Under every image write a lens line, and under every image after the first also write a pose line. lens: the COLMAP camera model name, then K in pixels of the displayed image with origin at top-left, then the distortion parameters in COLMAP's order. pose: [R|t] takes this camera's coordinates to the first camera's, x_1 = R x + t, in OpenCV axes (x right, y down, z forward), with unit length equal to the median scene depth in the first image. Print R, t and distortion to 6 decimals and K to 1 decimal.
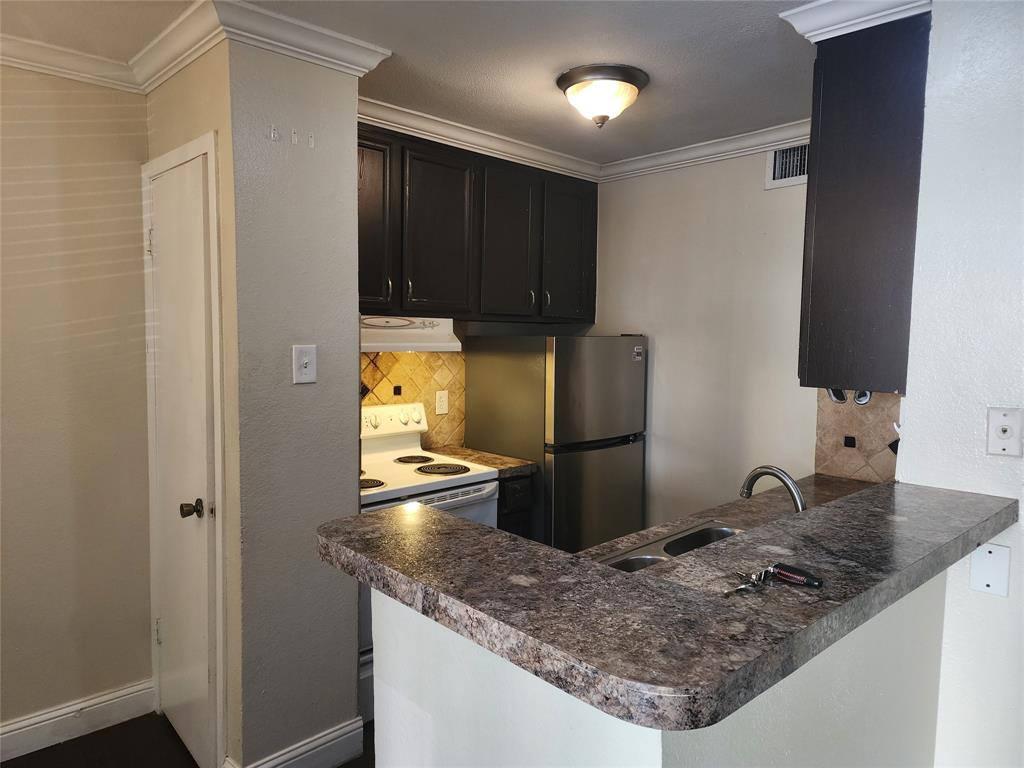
lens RADIAL K [[695.8, 0, 511.4], [0, 695.8, 394.0], [0, 0, 1]] dist [0.063717, -0.068277]
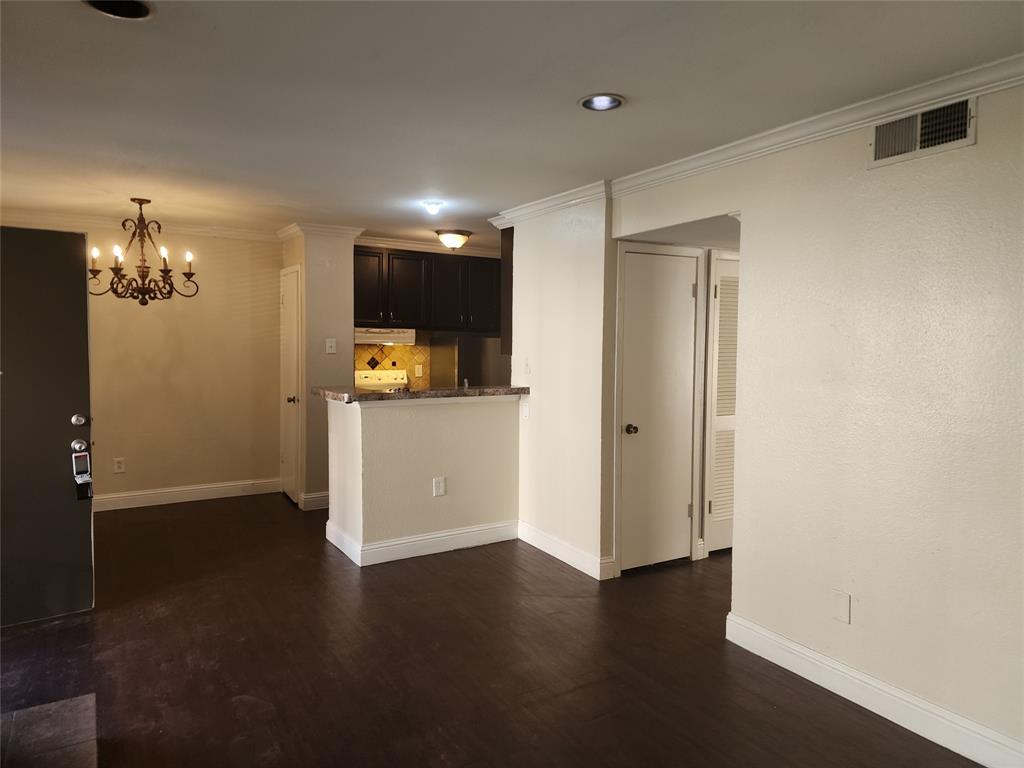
lens RADIAL K [[684.2, 0, 512.0], [0, 684.2, 384.0], [0, 0, 1]] dist [0.074089, -0.068026]
pose [[0.978506, 0.013463, -0.205778, 0.824388], [-0.019364, 0.999456, -0.026685, 0.140776], [0.205307, 0.030097, 0.978235, -1.272810]]
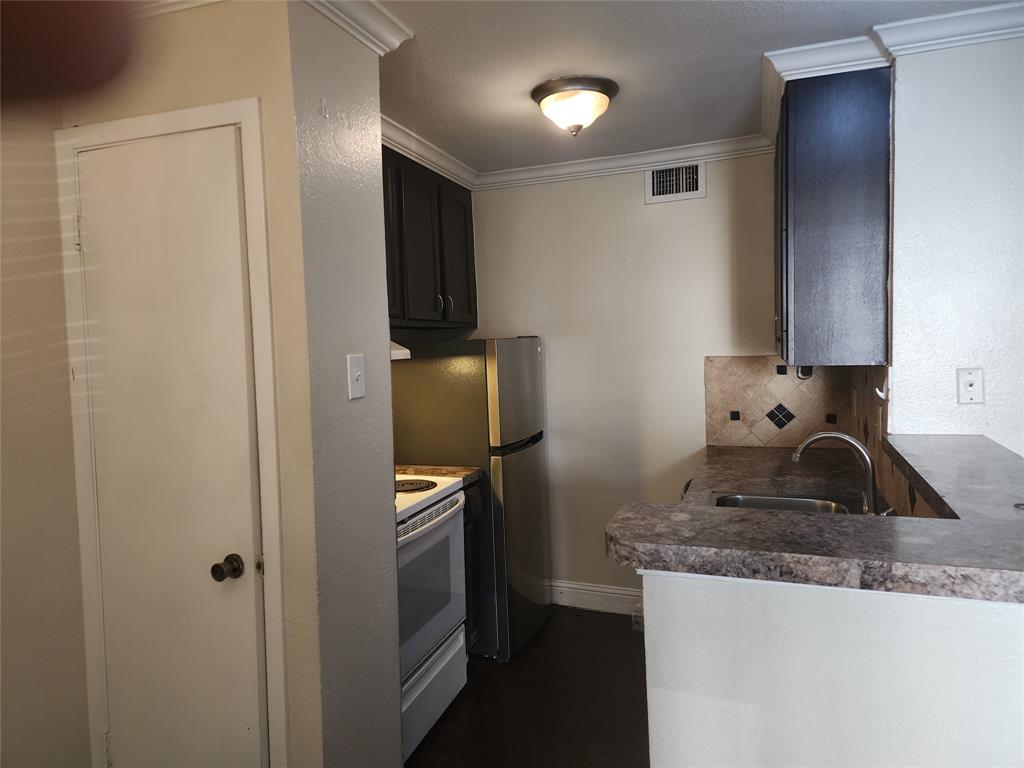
lens RADIAL K [[684.2, 0, 512.0], [0, 684.2, 384.0], [0, 0, 1]] dist [0.074089, -0.068026]
pose [[0.891526, -0.071753, 0.447250, -0.448879], [0.085453, 0.996287, -0.010503, -0.007031], [-0.444836, 0.047583, 0.894347, 0.135951]]
